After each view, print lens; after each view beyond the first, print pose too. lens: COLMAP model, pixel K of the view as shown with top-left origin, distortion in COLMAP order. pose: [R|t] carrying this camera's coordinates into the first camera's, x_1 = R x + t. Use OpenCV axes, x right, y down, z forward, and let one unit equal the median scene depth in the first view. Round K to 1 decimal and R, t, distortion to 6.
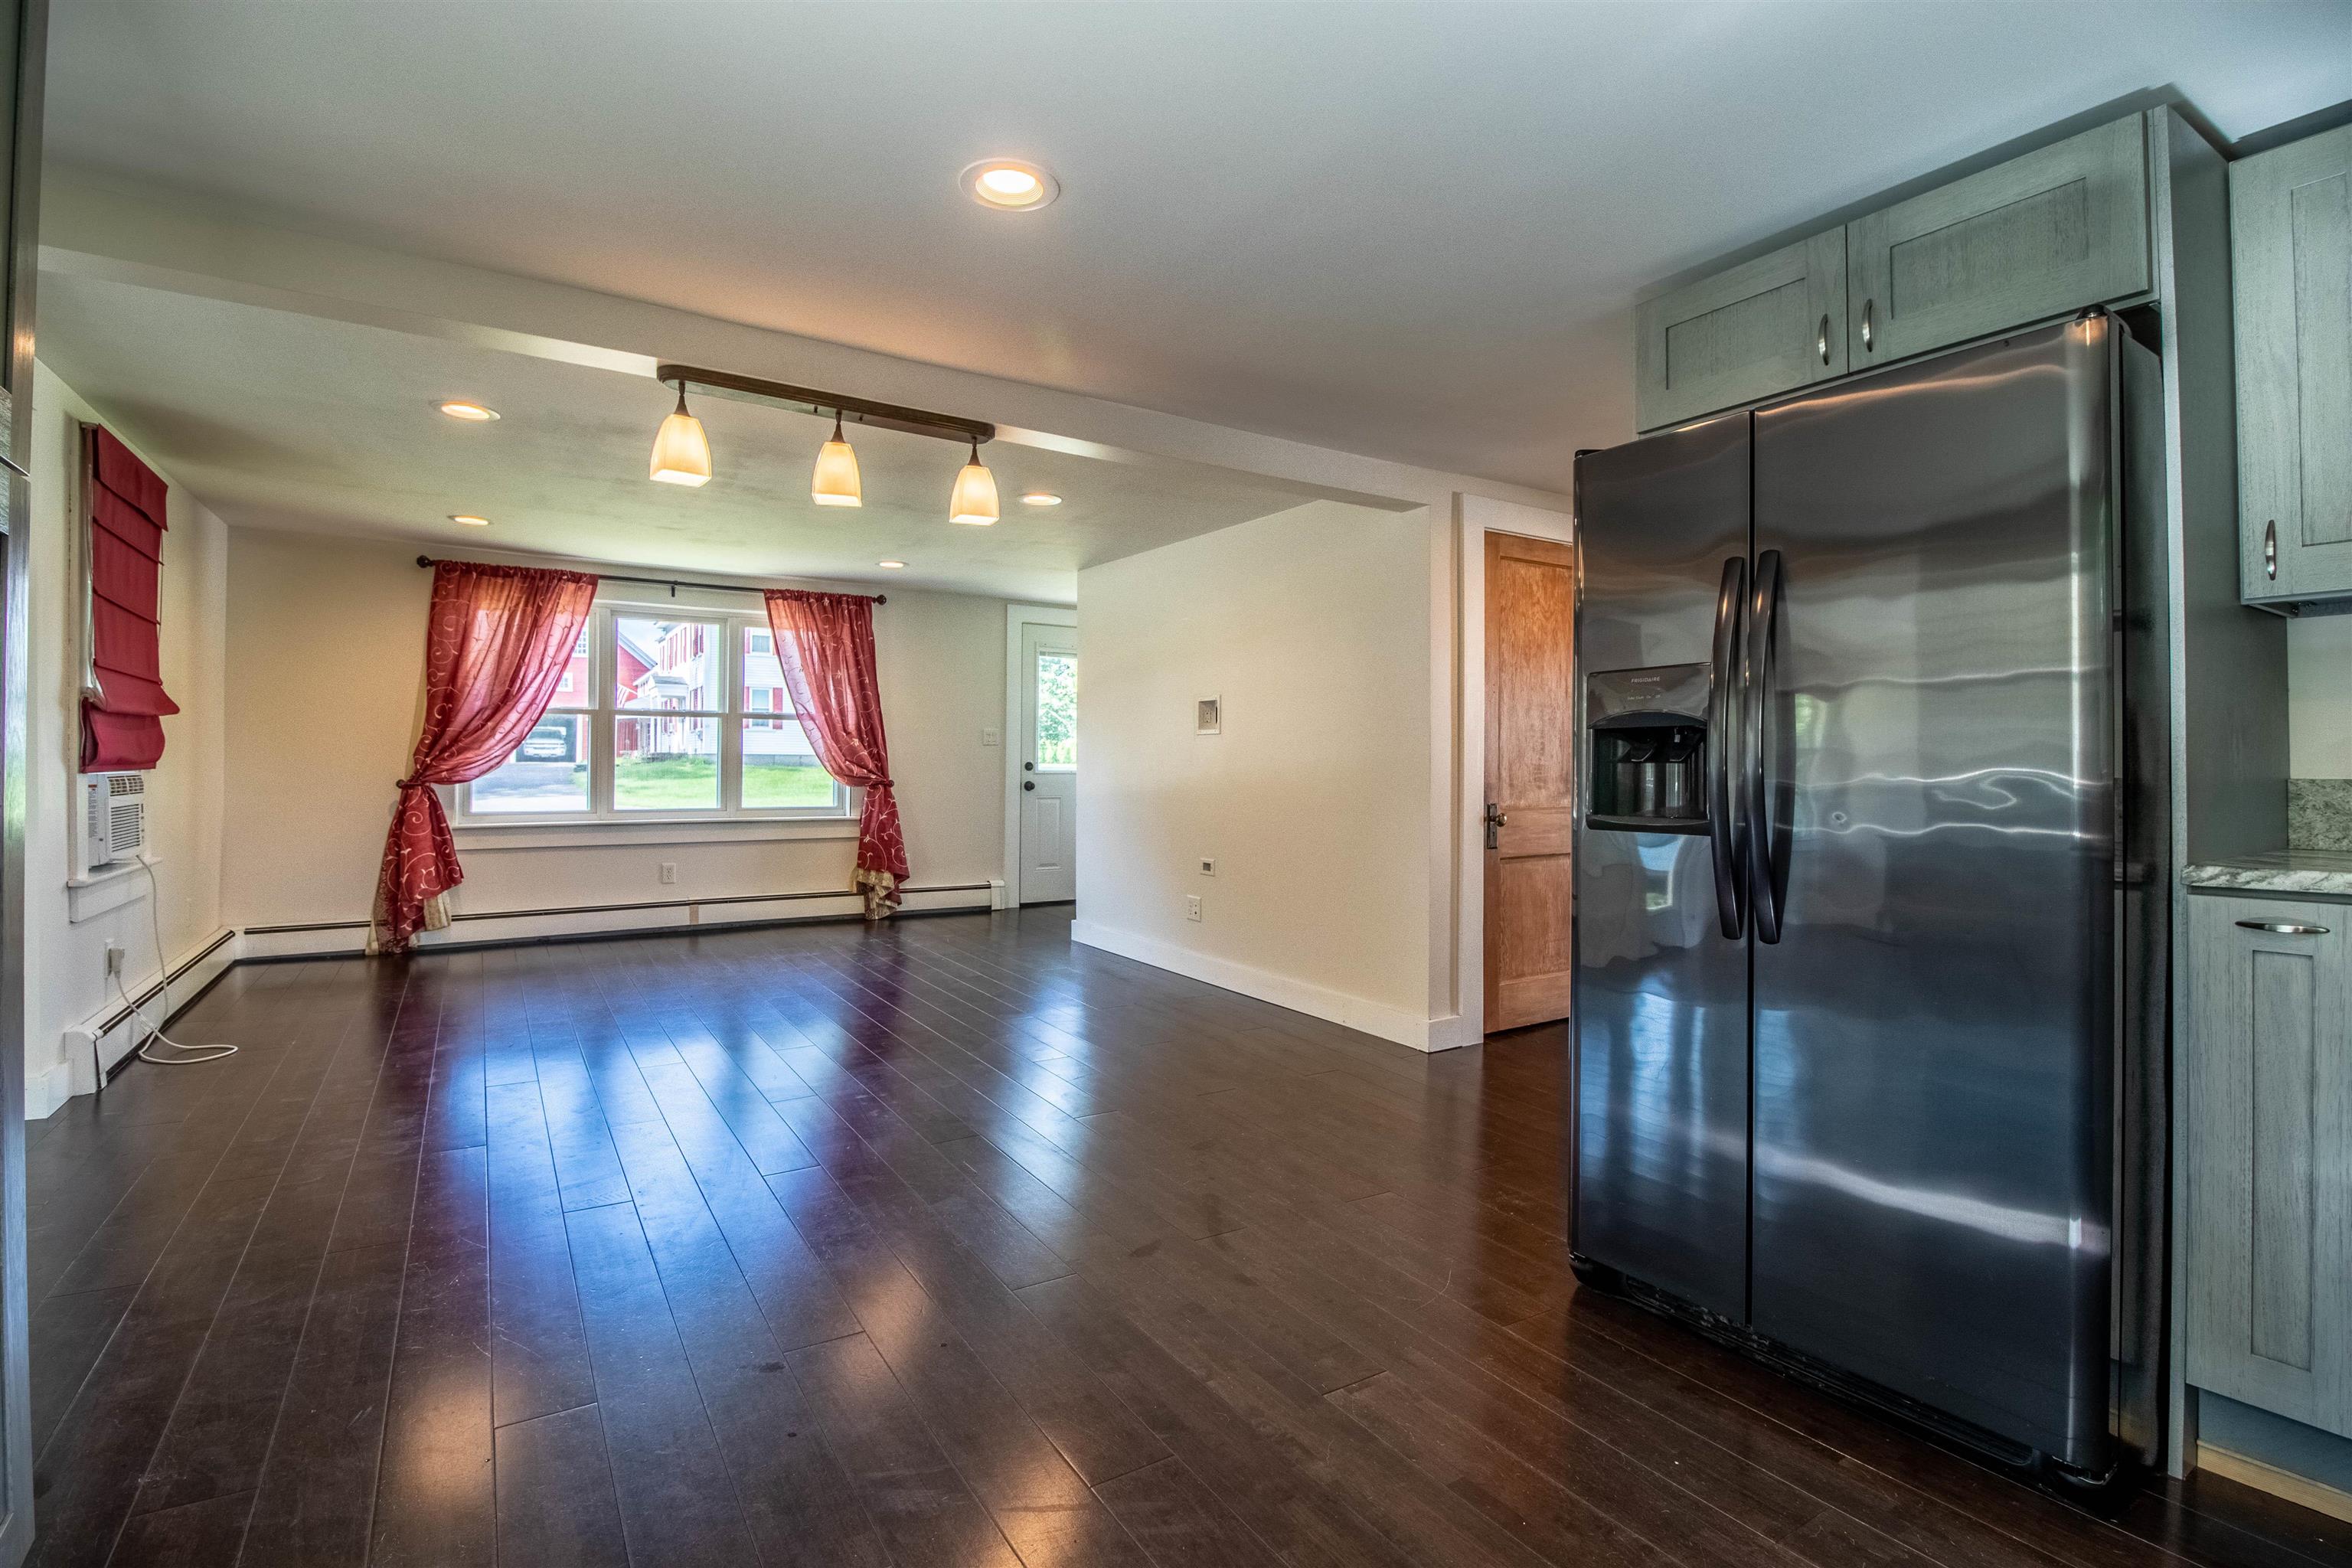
lens RADIAL K [[1094.0, 0, 1175.8], [0, 1094.0, 772.3], [0, 0, 1]] dist [-0.003420, -0.008541]
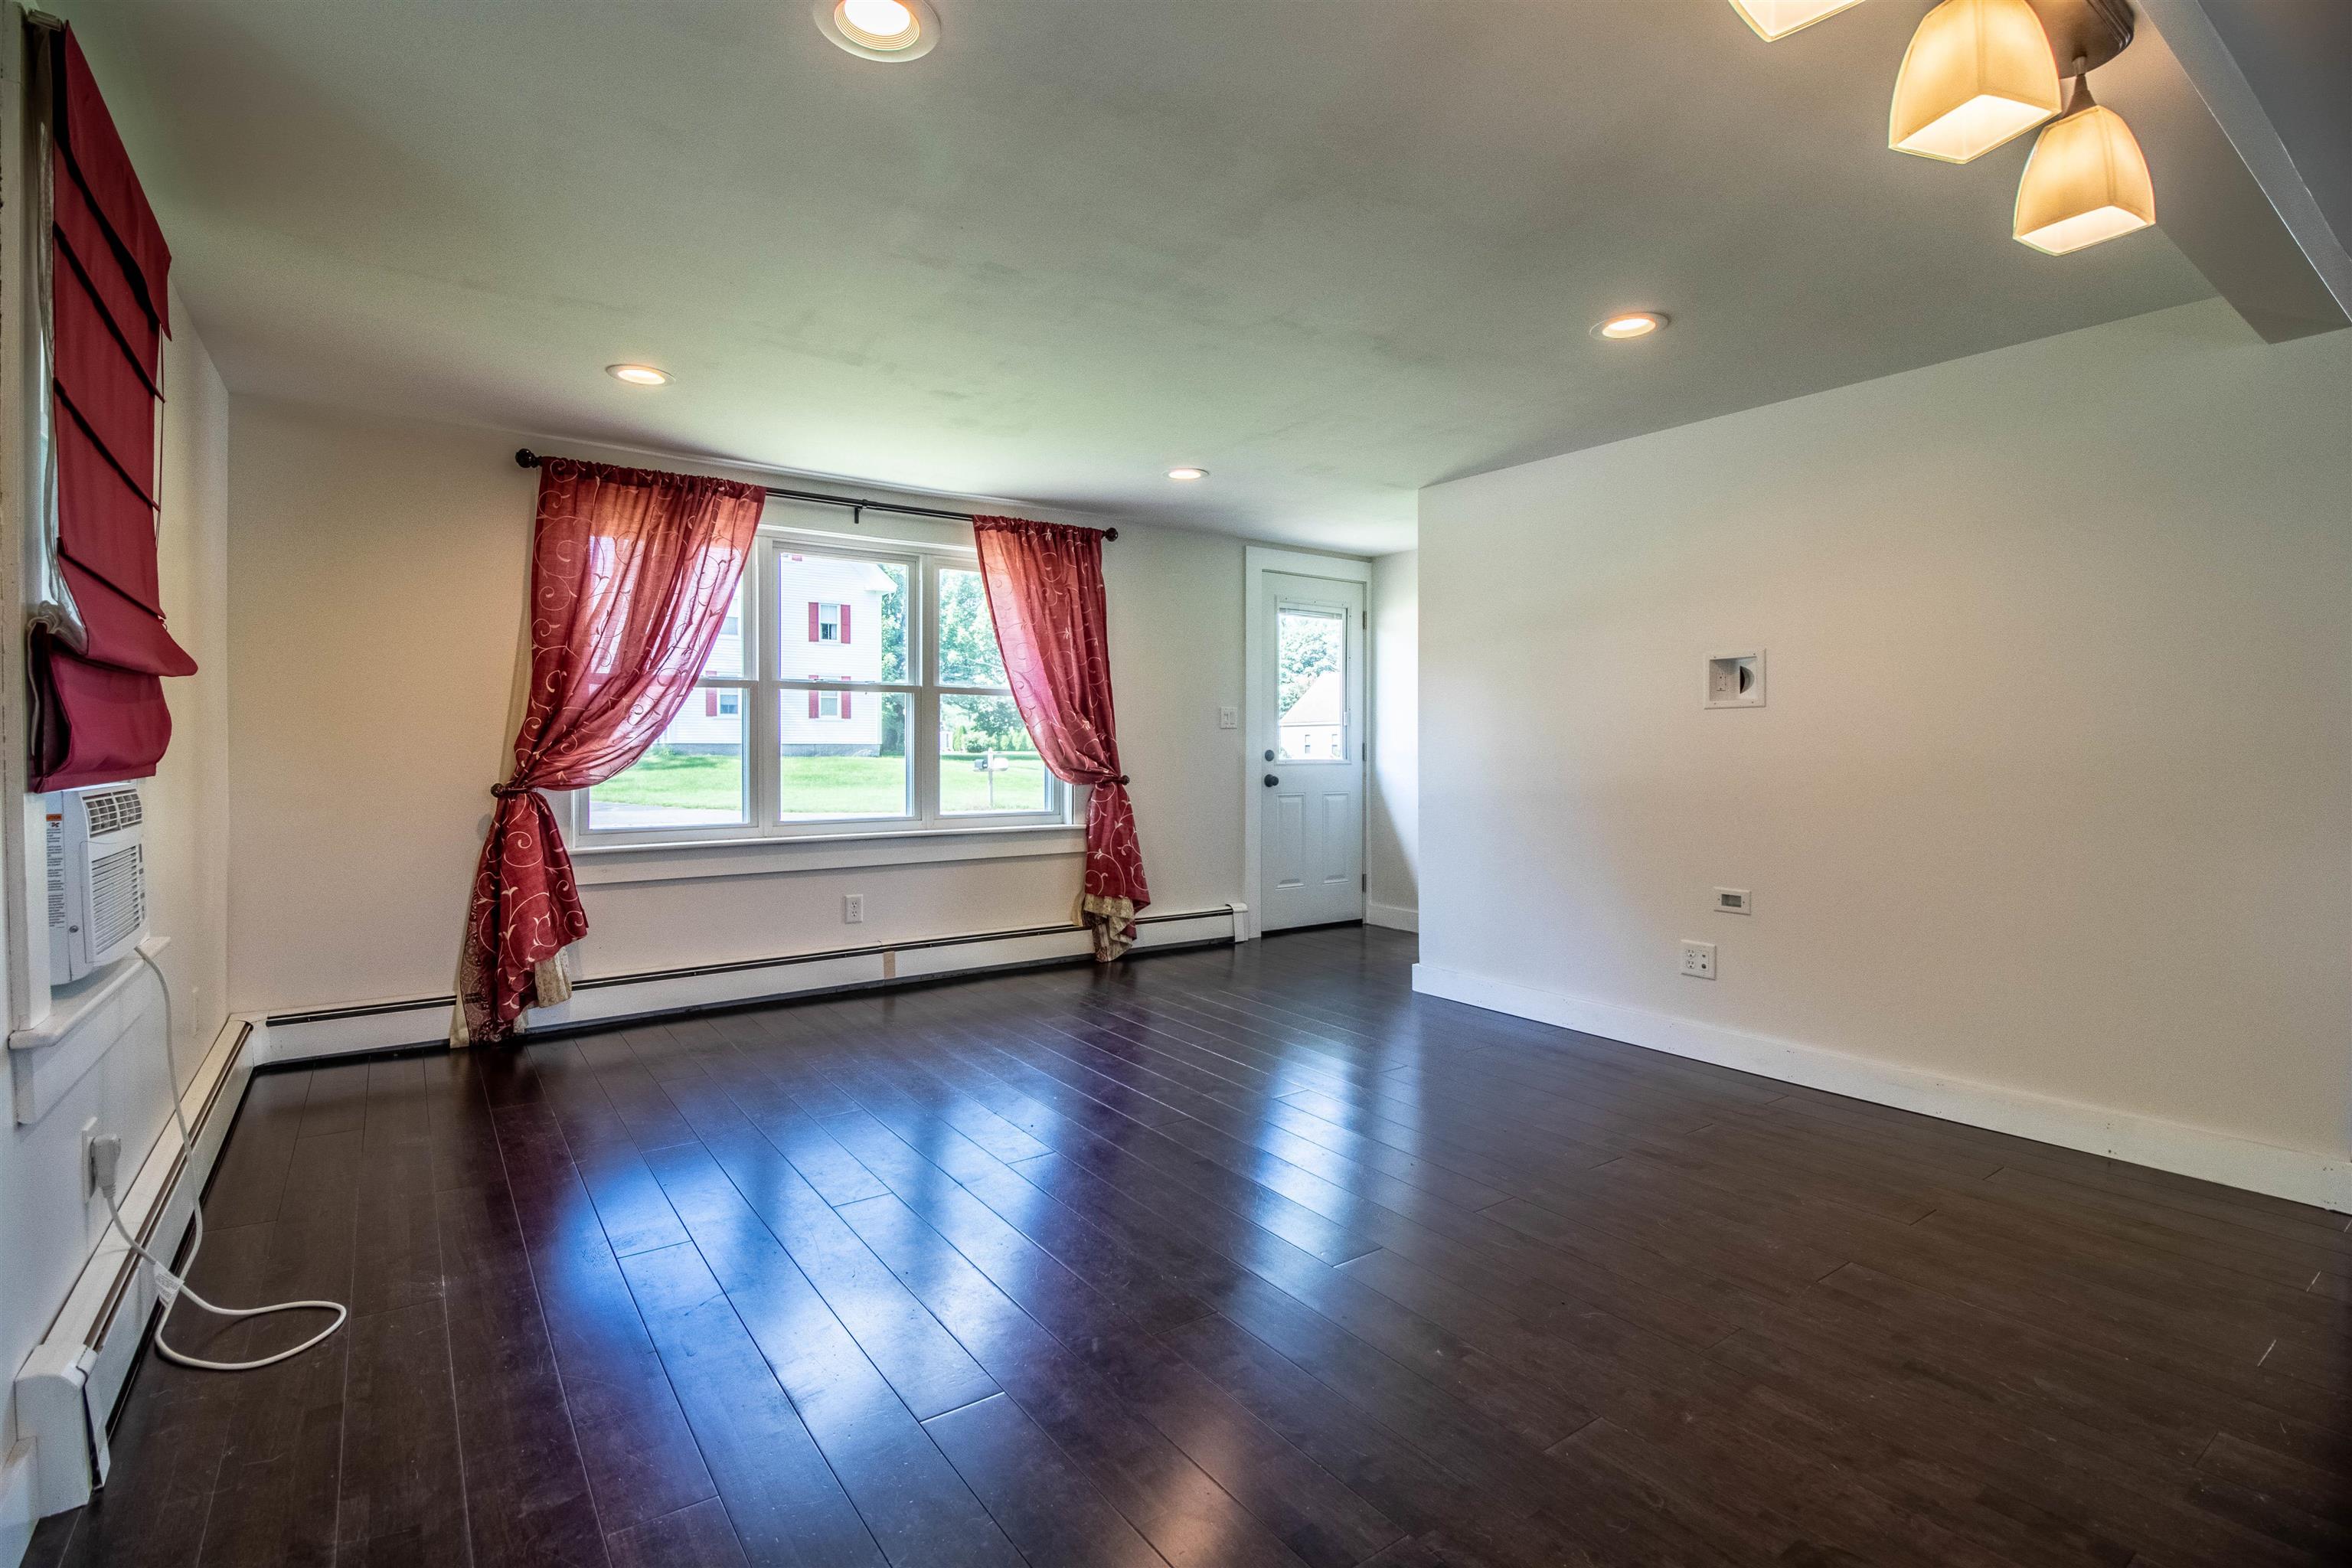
lens RADIAL K [[1094.0, 0, 1174.9], [0, 1094.0, 769.9], [0, 0, 1]] dist [-0.003420, -0.008541]
pose [[0.998686, -0.009340, 0.050386, -0.307601], [0.008808, 0.999903, 0.010766, -0.005126], [-0.050481, -0.010308, 0.998672, 0.289162]]
